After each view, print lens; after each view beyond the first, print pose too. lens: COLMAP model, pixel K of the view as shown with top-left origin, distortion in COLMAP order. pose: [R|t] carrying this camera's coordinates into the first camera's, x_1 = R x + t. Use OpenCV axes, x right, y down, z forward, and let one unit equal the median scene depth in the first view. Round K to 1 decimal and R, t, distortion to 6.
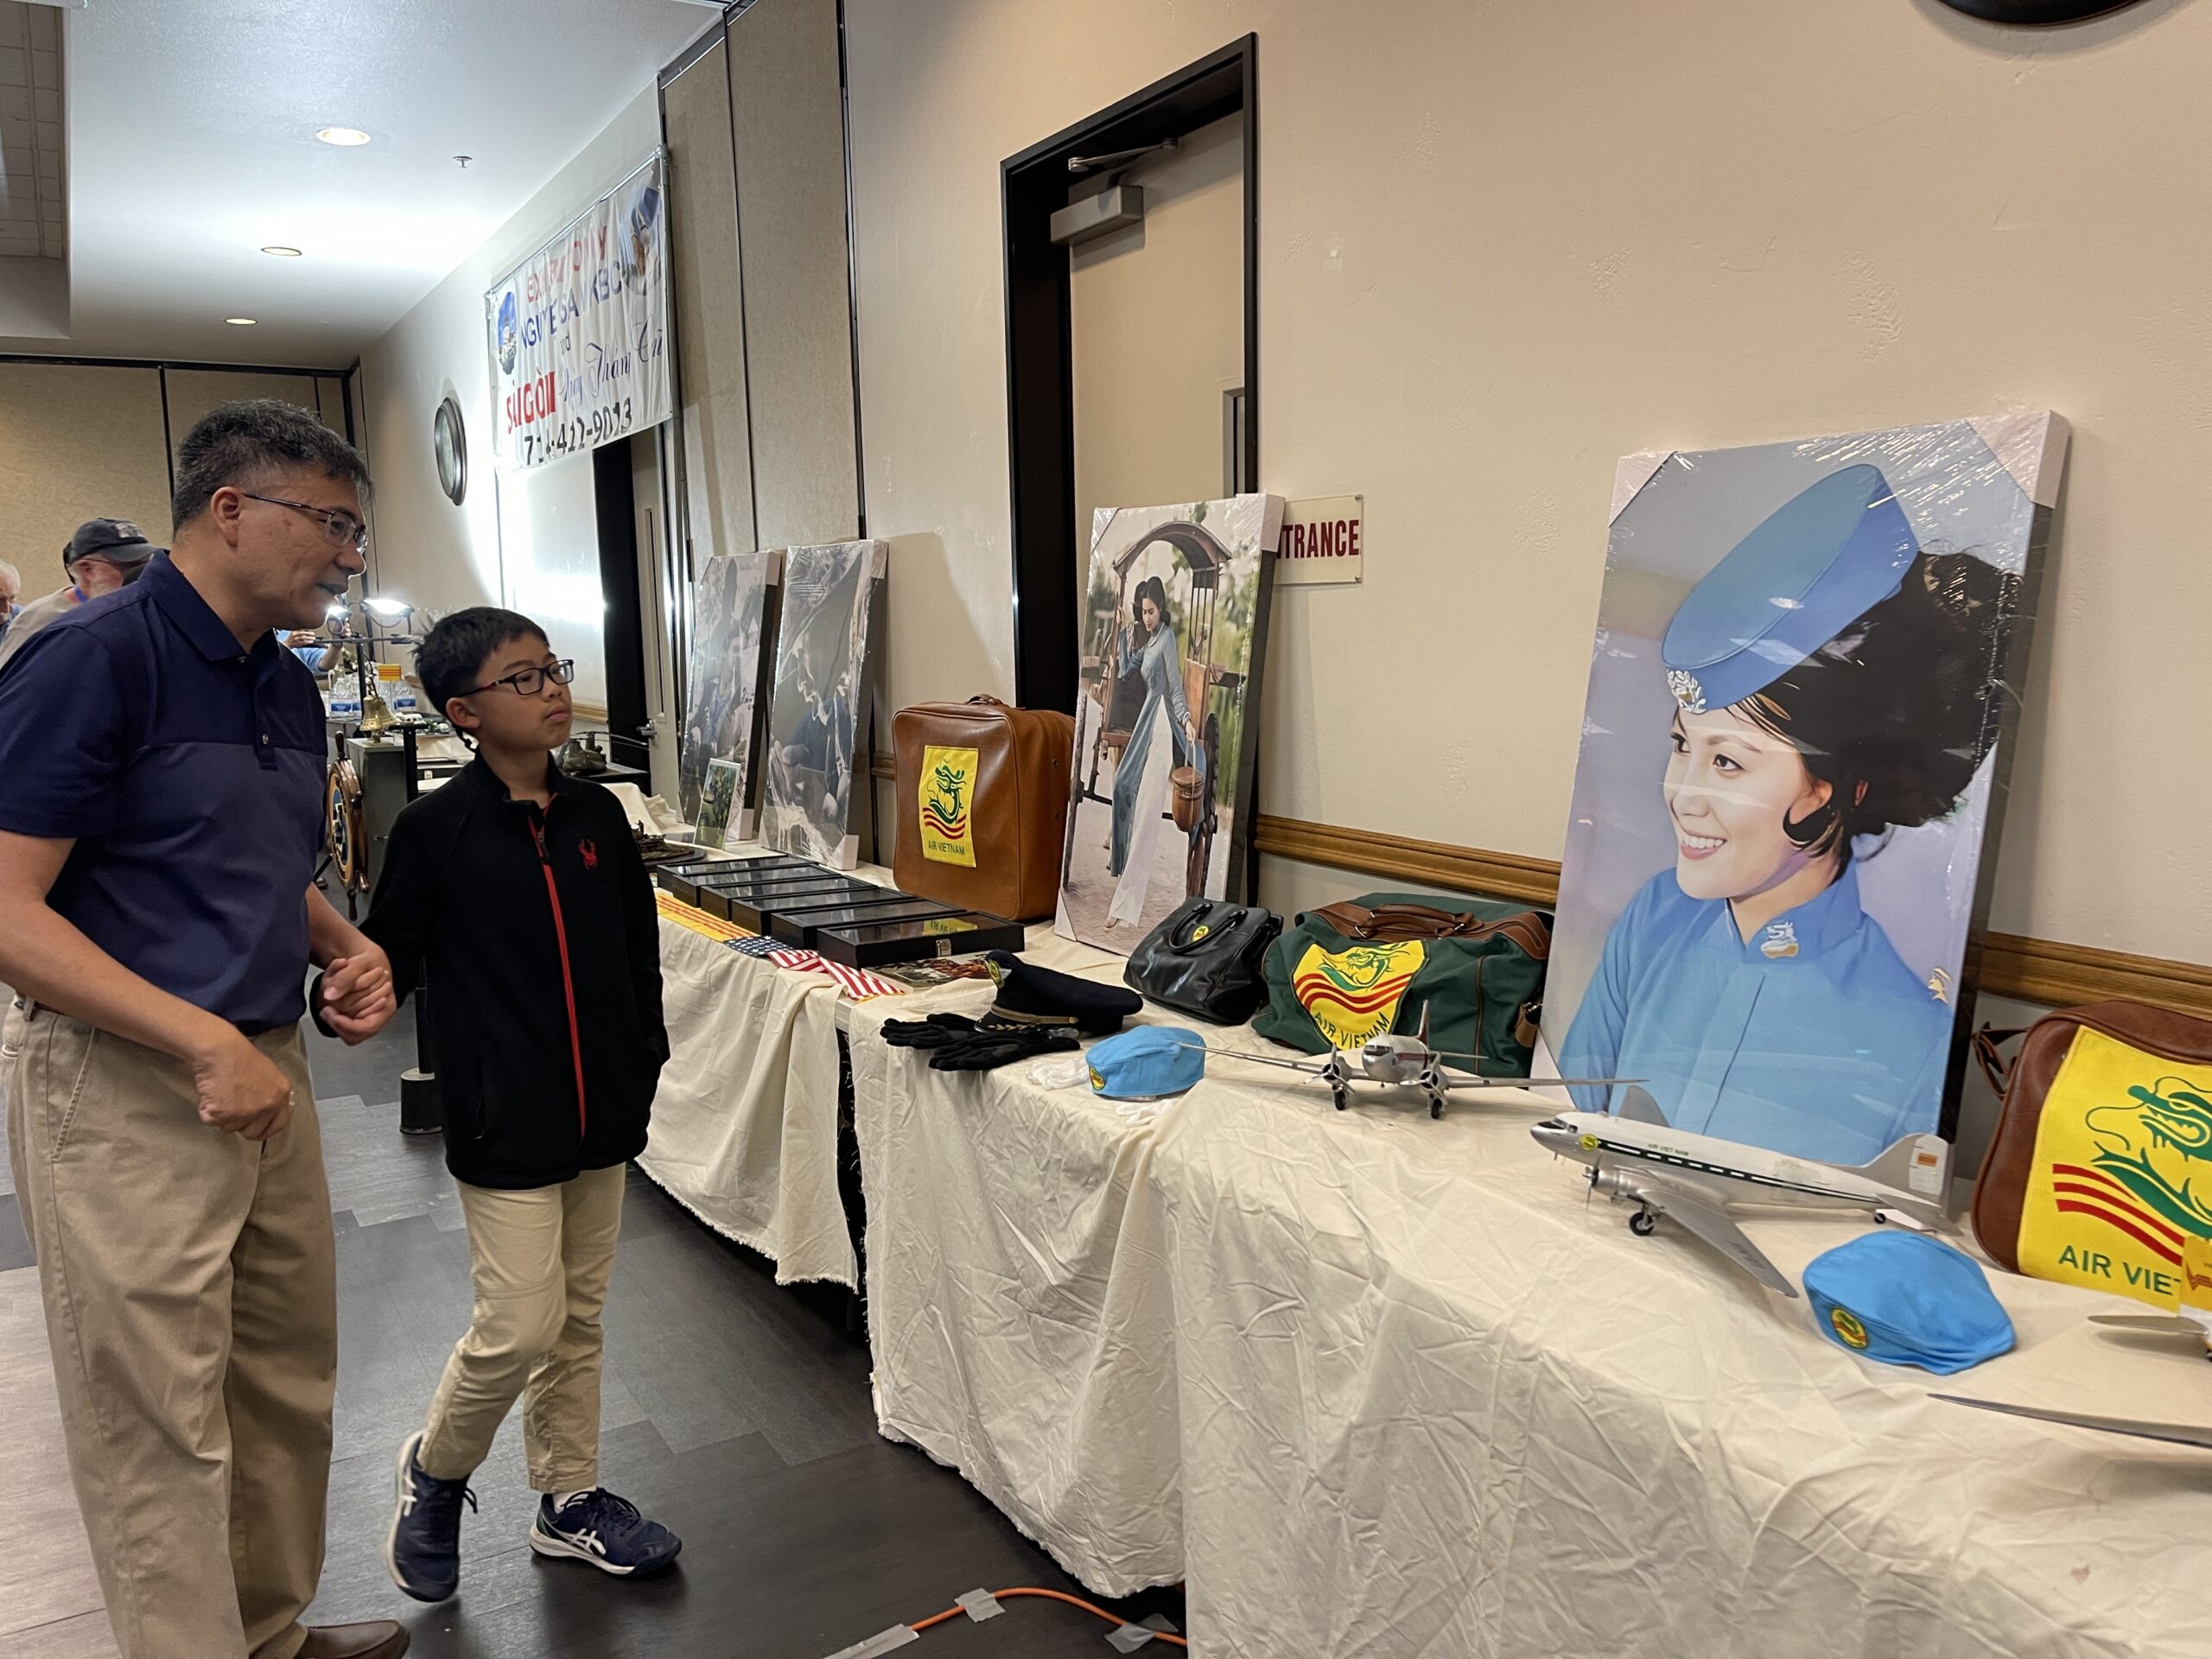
lens RADIAL K [[1682.7, 0, 1106.0], [0, 1682.7, 829.5], [0, 0, 1]] dist [0.024686, 0.002098]
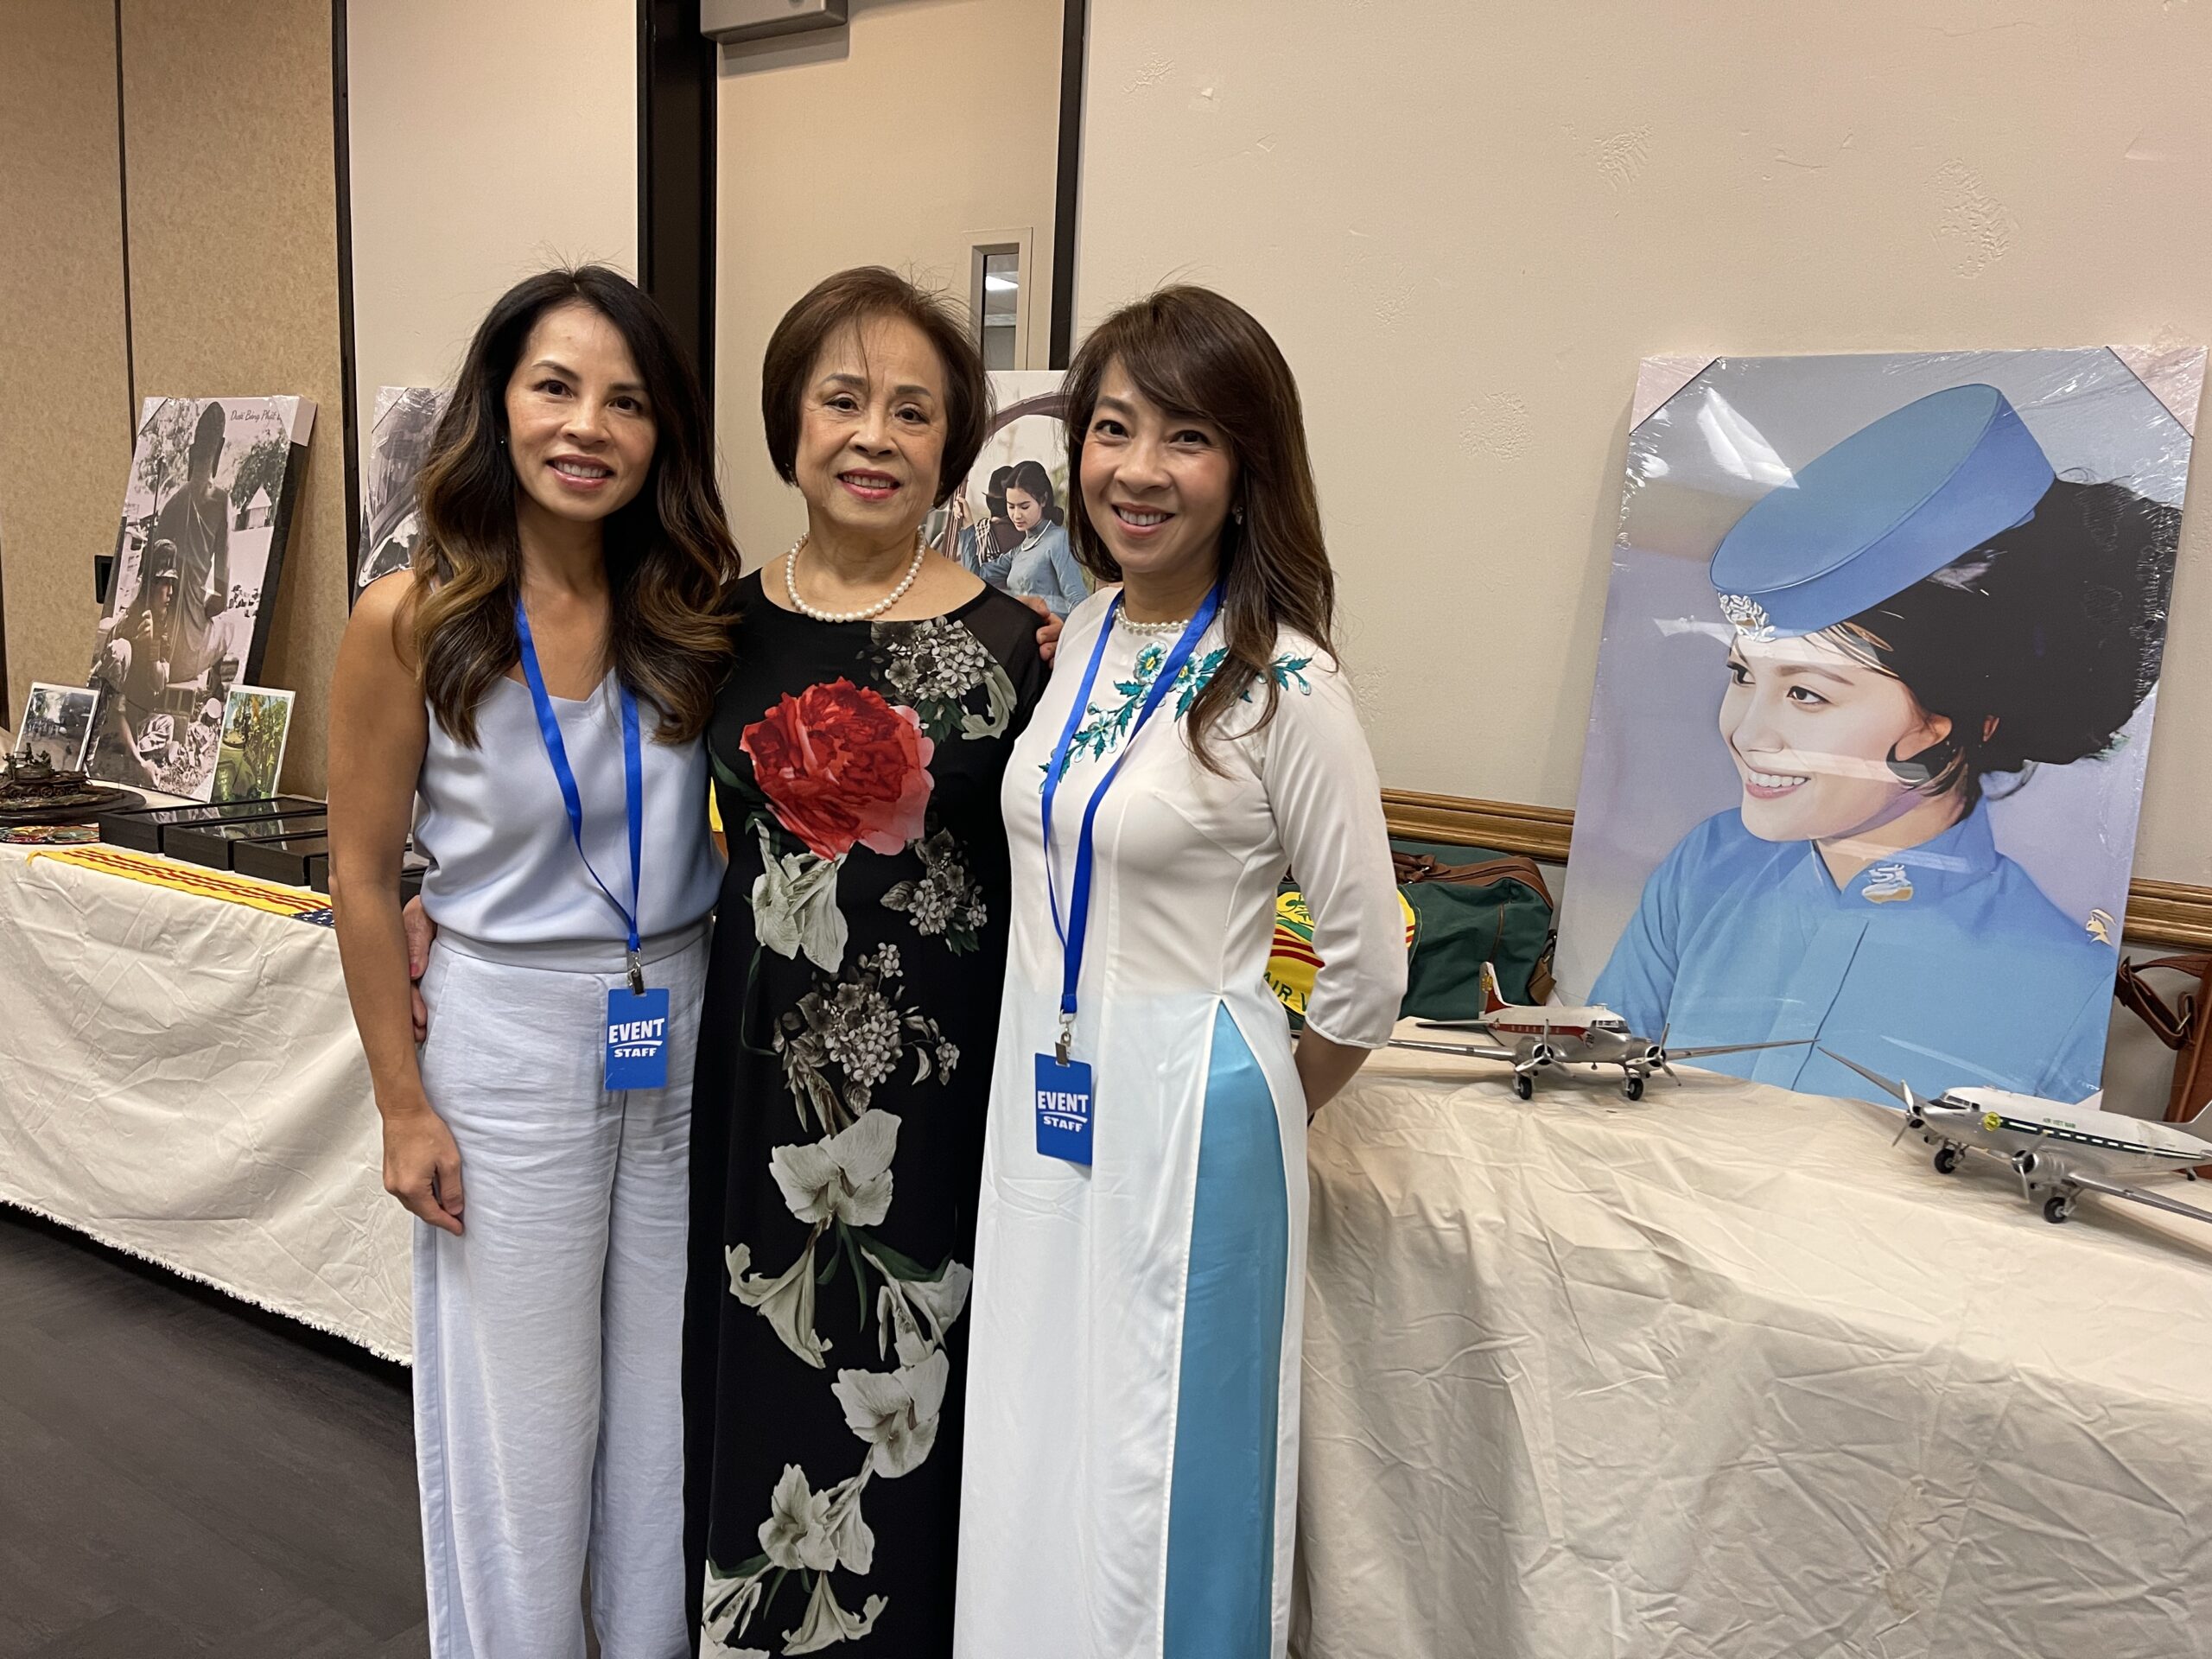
lens RADIAL K [[1740.9, 0, 1000.8], [0, 1740.9, 814.0], [0, 0, 1]] dist [0.109042, -0.114336]
pose [[0.915391, -0.016099, 0.402243, -0.469214], [0.002152, 0.999381, 0.035102, -0.009882], [-0.402559, -0.031266, 0.914860, 0.297295]]
